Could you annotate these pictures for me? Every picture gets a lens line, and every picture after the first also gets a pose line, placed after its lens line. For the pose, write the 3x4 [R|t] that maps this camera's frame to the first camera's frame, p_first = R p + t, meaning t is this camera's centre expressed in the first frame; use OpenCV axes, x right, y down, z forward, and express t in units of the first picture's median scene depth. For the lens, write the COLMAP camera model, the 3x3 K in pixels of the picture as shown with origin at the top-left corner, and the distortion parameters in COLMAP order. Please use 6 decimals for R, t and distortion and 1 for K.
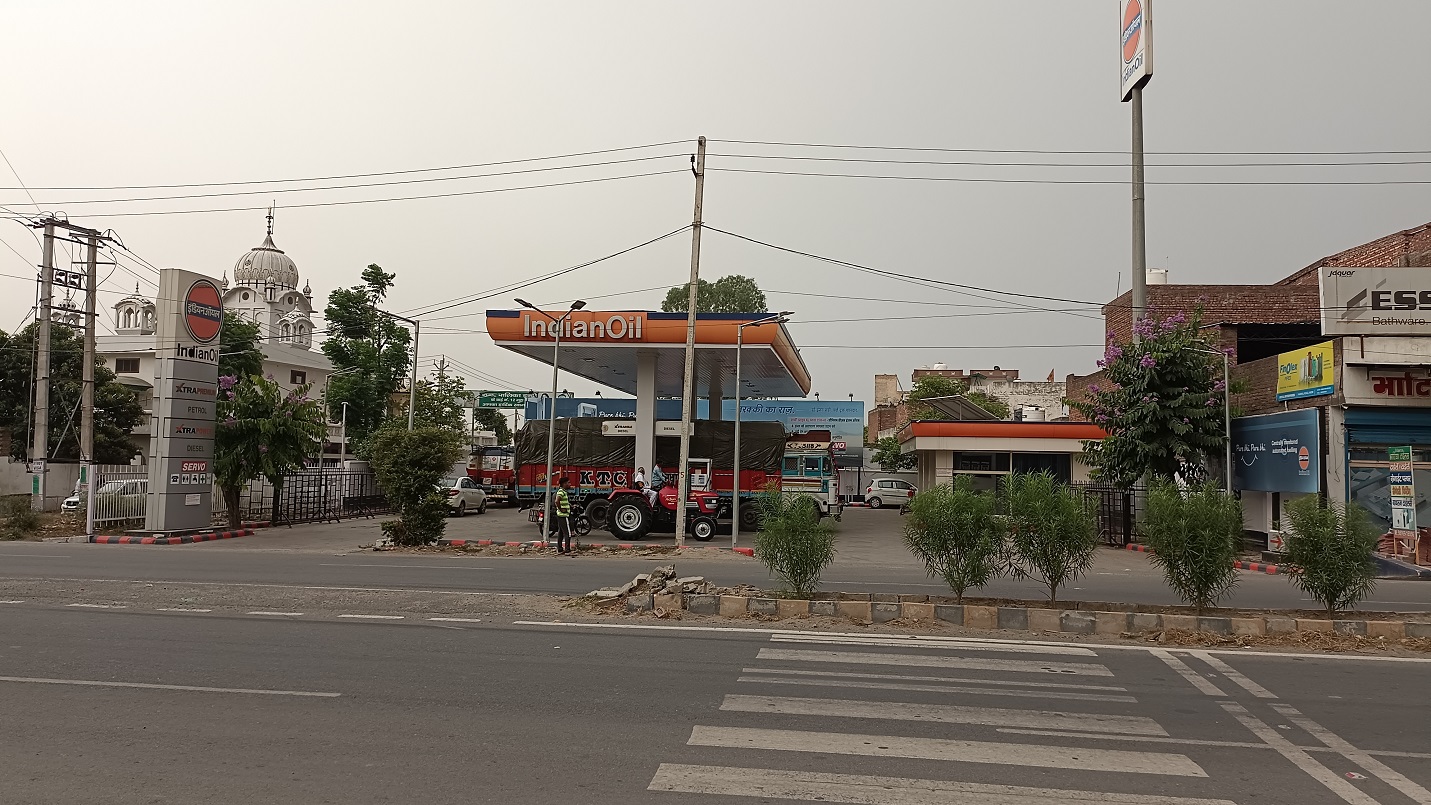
lens RADIAL K [[1045.5, 0, 715.5], [0, 1045.5, 402.5], [0, 0, 1]] dist [0.009639, -0.001187]
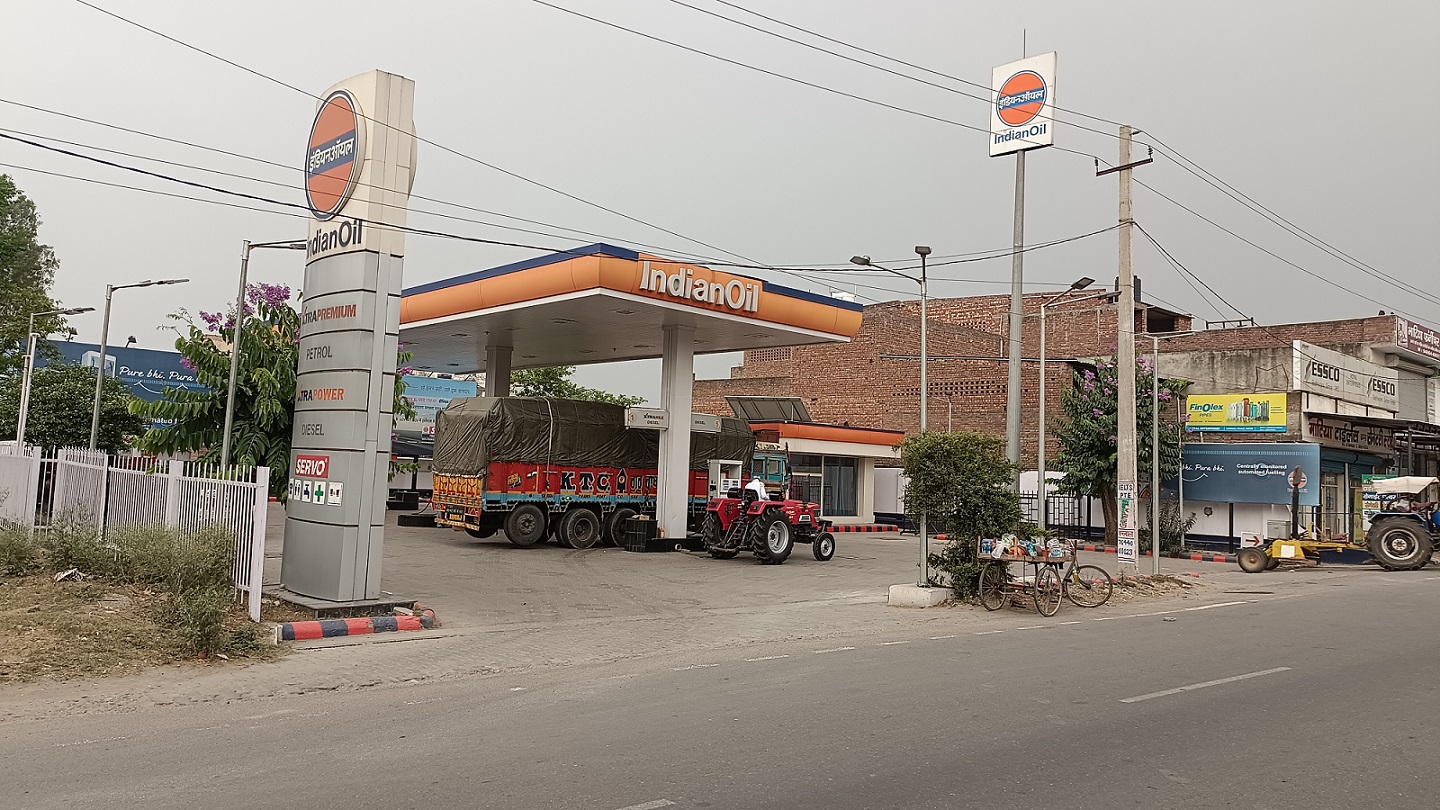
lens RADIAL K [[1052.0, 0, 720.0], [0, 1052.0, 405.0], [0, 0, 1]] dist [0.009639, -0.001187]
pose [[0.642234, 0.057526, 0.764347, -0.723174], [-0.076415, 0.997017, -0.010831, 0.021021], [-0.762690, -0.051452, 0.644714, 0.508689]]
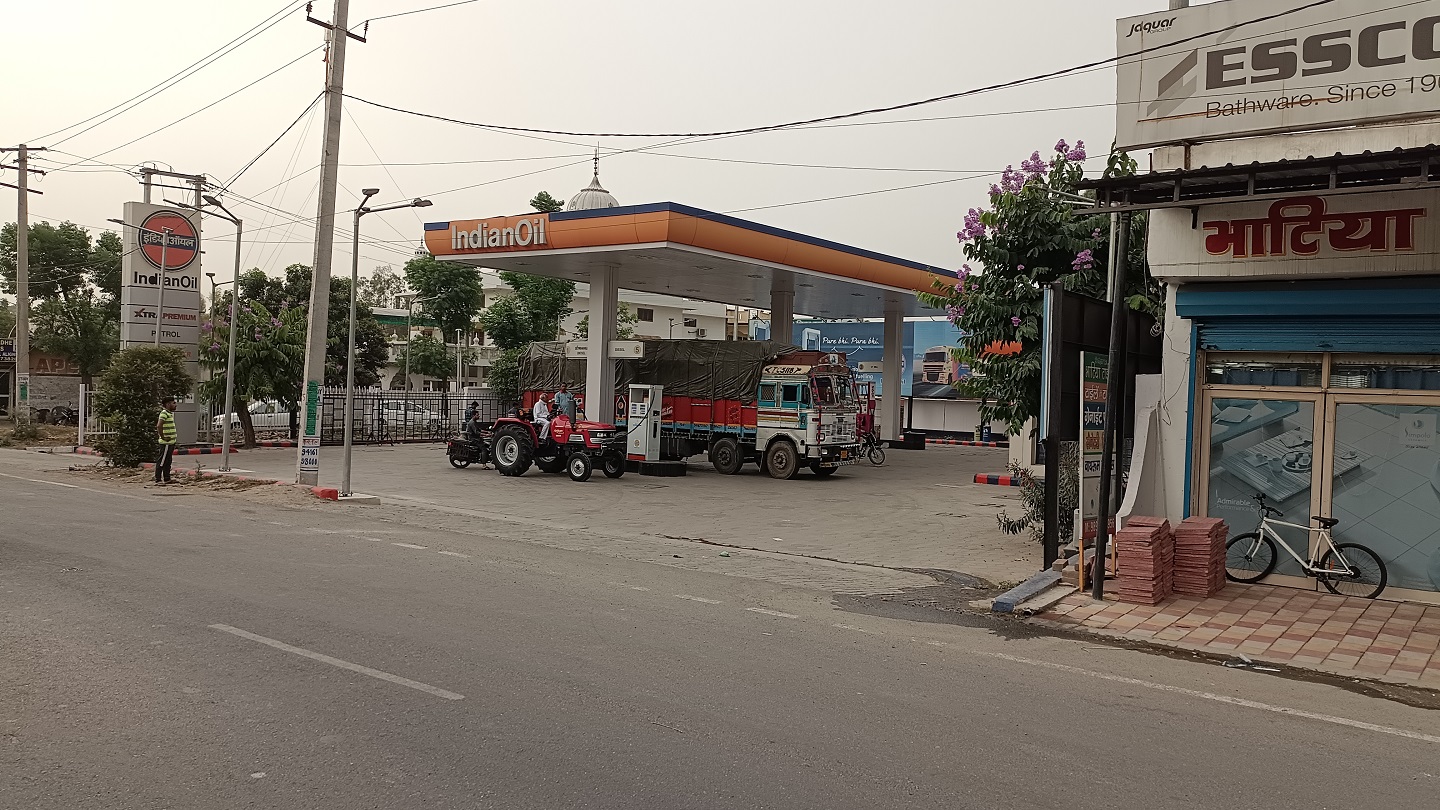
lens RADIAL K [[1052.0, 0, 720.0], [0, 1052.0, 405.0], [0, 0, 1]] dist [0.009639, -0.001187]
pose [[0.872264, 0.016208, -0.488767, 0.494346], [0.014165, 0.998194, 0.058381, 0.023246], [0.488831, -0.057847, 0.870459, 0.315375]]
